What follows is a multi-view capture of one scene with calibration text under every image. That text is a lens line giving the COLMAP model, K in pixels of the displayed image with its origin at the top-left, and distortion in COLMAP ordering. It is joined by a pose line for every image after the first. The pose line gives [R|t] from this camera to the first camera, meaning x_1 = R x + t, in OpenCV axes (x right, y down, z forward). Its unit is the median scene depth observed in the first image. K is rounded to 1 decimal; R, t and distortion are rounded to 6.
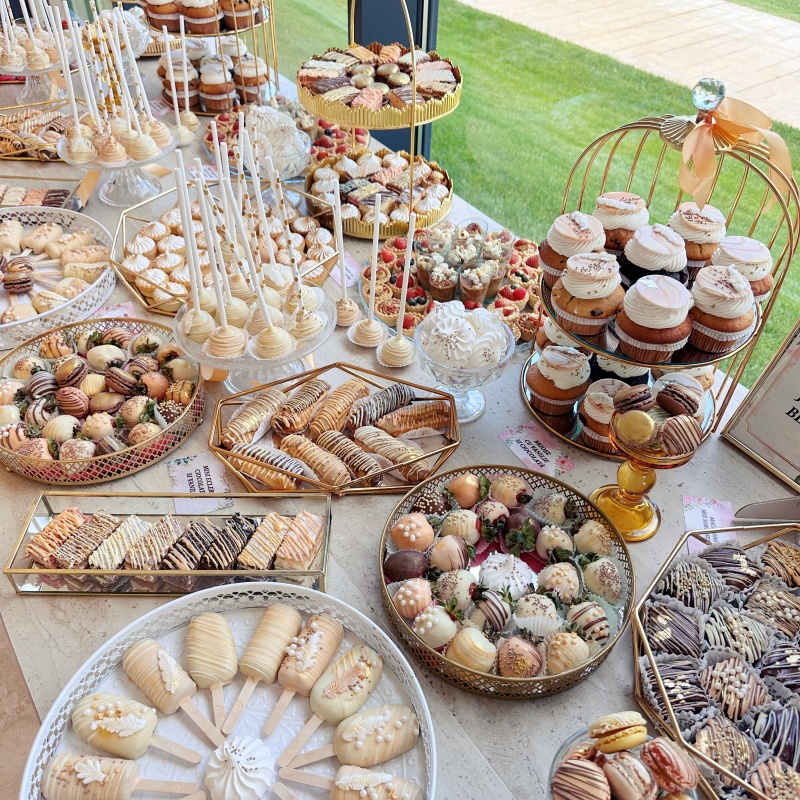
lens RADIAL K [[727.4, 0, 403.3], [0, 727.4, 413.3], [0, 0, 1]] dist [0.007611, 0.000000]
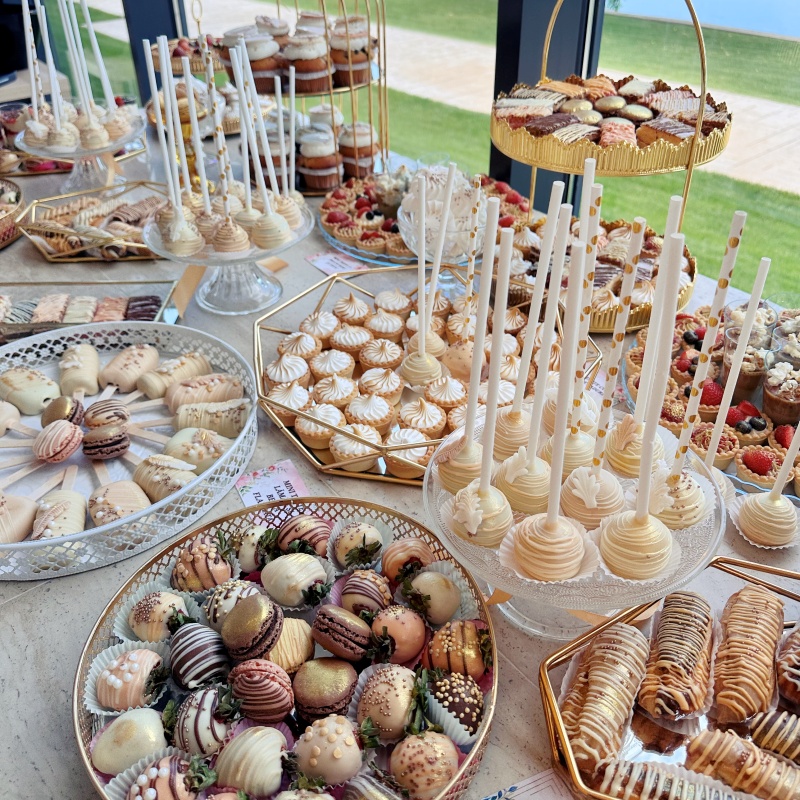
lens RADIAL K [[727.4, 0, 407.6], [0, 727.4, 381.5], [0, 0, 1]] dist [0.007611, 0.000000]
pose [[0.997272, -0.067014, 0.030935, -0.358787], [0.071138, 0.984420, -0.160803, -0.140168], [-0.019677, 0.162565, 0.986502, 0.466902]]
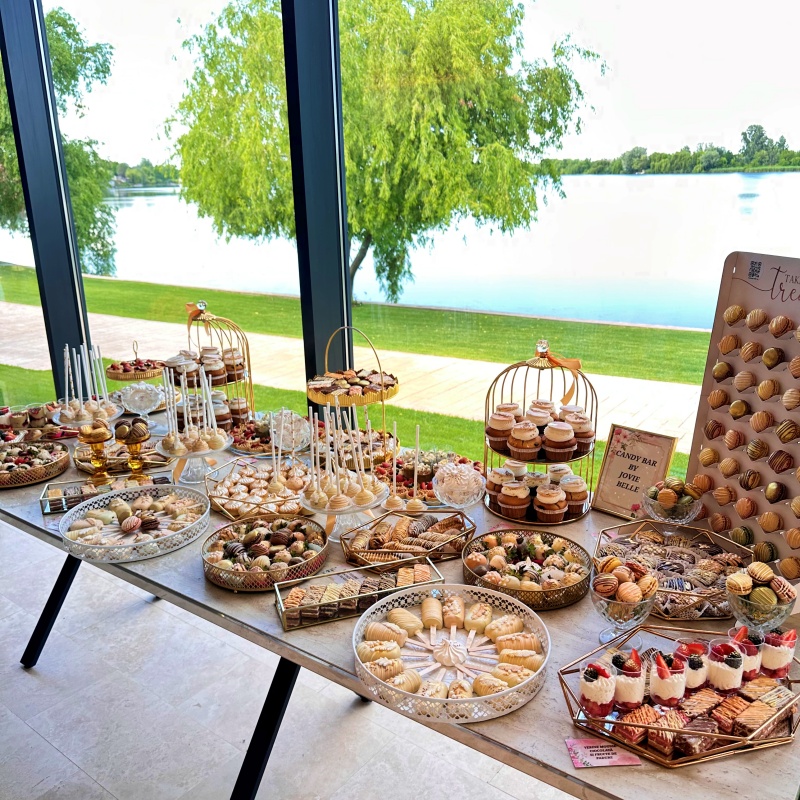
lens RADIAL K [[727.4, 0, 406.2], [0, 727.4, 397.2], [0, 0, 1]] dist [0.007611, 0.000000]
pose [[0.946046, -0.131214, 0.296277, -0.595769], [0.257166, 0.860311, -0.440148, 0.523655], [-0.197137, 0.492593, 0.847638, -0.710873]]
